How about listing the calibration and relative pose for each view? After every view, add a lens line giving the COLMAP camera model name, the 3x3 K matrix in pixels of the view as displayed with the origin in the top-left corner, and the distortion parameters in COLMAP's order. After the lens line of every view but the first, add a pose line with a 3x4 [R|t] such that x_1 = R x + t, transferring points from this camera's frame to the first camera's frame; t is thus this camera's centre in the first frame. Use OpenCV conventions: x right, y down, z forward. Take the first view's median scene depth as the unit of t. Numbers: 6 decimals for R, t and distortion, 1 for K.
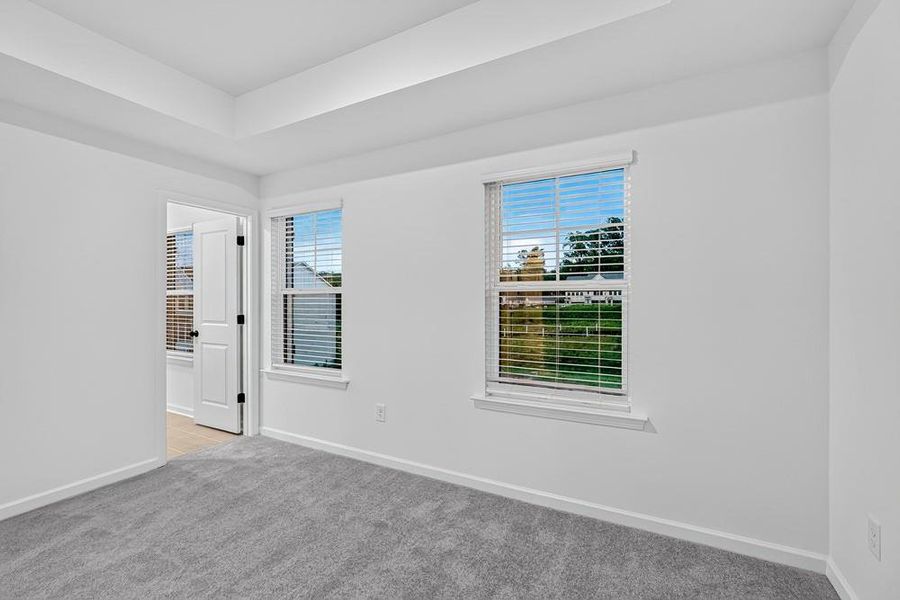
lens RADIAL K [[404.7, 0, 450.0], [0, 404.7, 300.0], [0, 0, 1]] dist [0.000000, 0.000636]
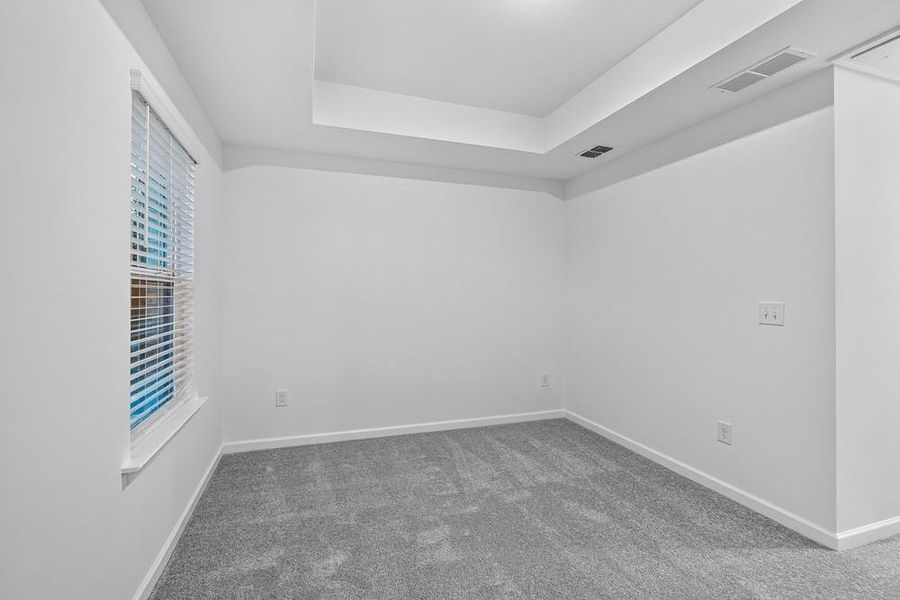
lens RADIAL K [[404.7, 0, 450.0], [0, 404.7, 300.0], [0, 0, 1]] dist [0.000000, 0.000636]
pose [[-0.744524, -0.007865, 0.667550, -0.660371], [-0.002650, 0.999958, 0.008826, 0.006480], [-0.667591, 0.004802, -0.744513, 1.179251]]
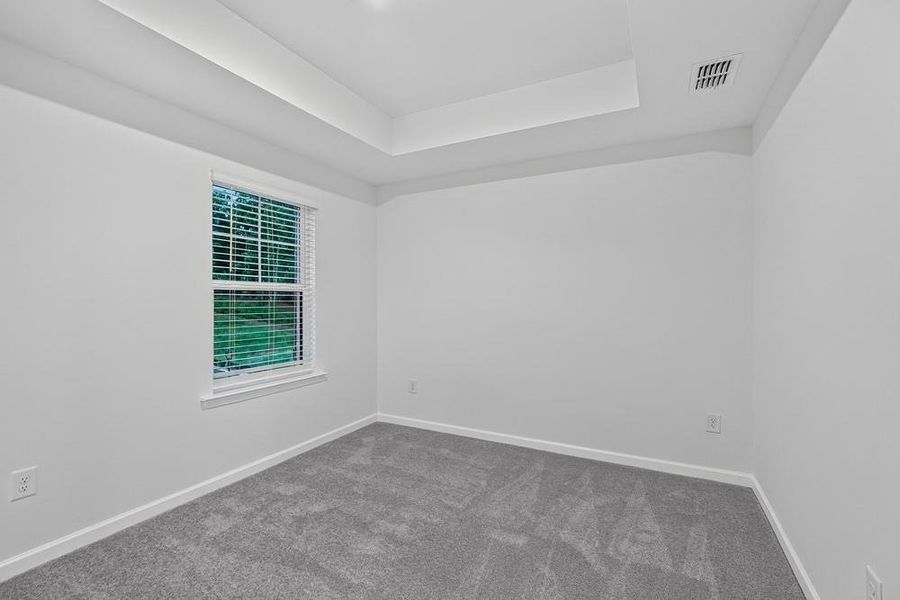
lens RADIAL K [[404.7, 0, 450.0], [0, 404.7, 300.0], [0, 0, 1]] dist [0.000000, 0.000636]
pose [[-0.023578, 0.002395, 0.999719, -0.961469], [-0.003819, 0.999990, -0.002485, 0.006522], [-0.999715, -0.003876, -0.023569, 0.469482]]
